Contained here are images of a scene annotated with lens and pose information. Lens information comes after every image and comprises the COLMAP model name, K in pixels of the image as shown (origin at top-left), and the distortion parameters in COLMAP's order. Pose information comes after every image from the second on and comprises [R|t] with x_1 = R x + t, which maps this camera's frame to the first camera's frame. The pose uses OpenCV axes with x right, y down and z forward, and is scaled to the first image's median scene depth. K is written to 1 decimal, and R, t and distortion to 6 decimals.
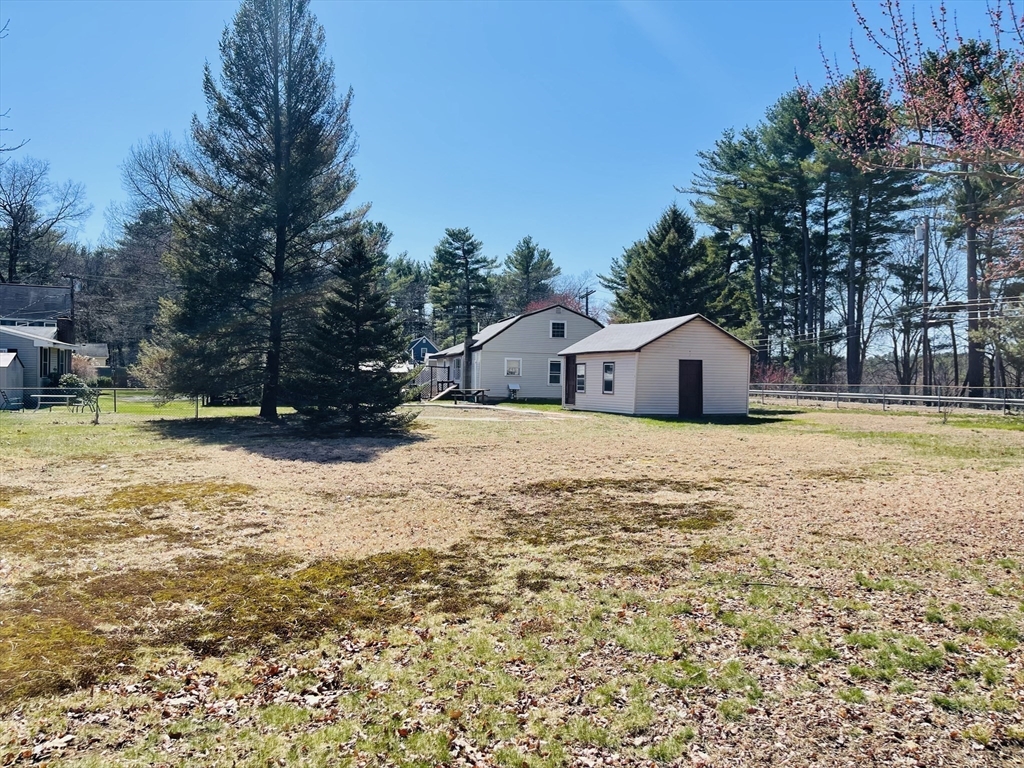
lens RADIAL K [[790.8, 0, 530.0], [0, 790.8, 384.7], [0, 0, 1]] dist [0.088475, 0.001001]
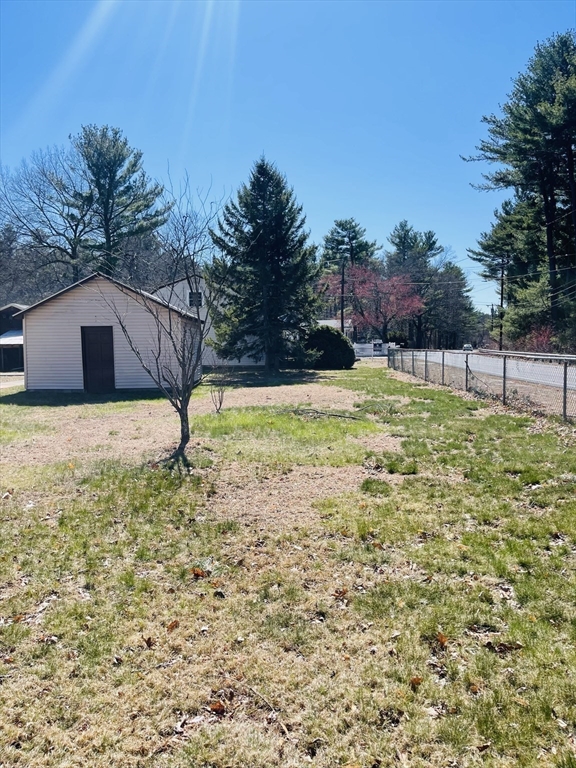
lens RADIAL K [[598.6, 0, 288.0], [0, 598.6, 384.0], [0, 0, 1]] dist [0.006774, -0.002444]
pose [[0.938207, 0.002107, -0.346068, 0.229849], [0.018559, 0.998236, 0.056393, -0.000560], [0.345576, -0.059331, 0.936513, 0.168504]]
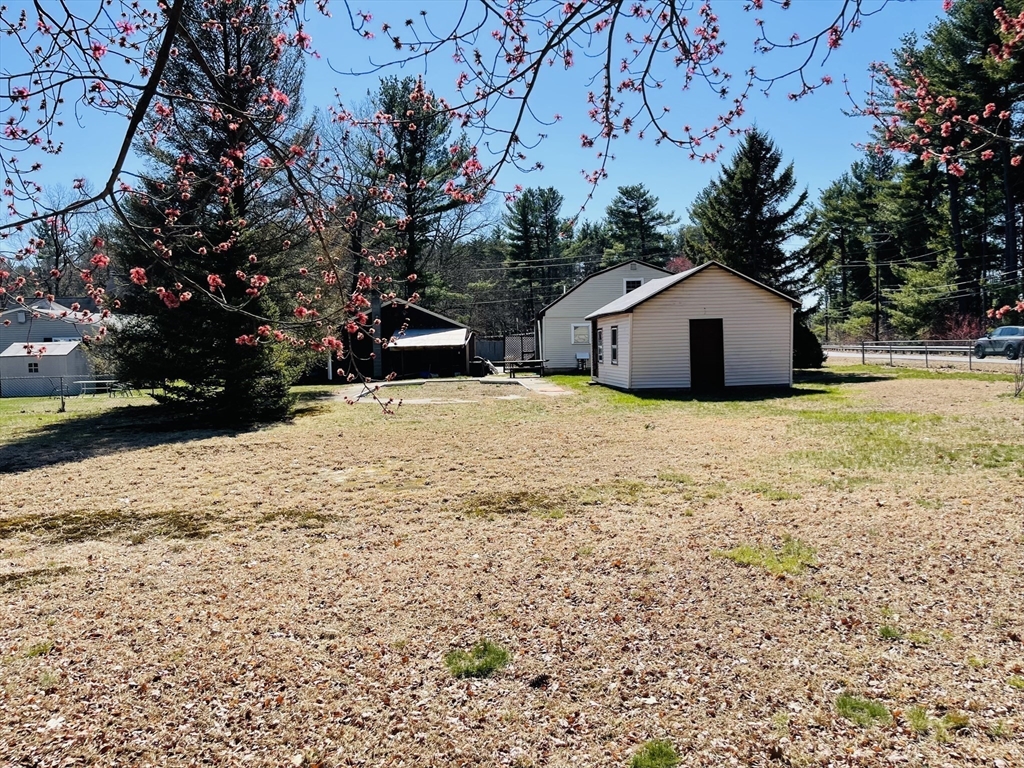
lens RADIAL K [[798.2, 0, 512.0], [0, 798.2, 384.0], [0, 0, 1]] dist [0.006774, -0.002444]
pose [[0.951523, -0.023846, -0.306652, 0.096378], [0.036937, 0.998634, 0.036959, -0.001084], [0.305352, -0.046495, 0.951104, 0.063609]]
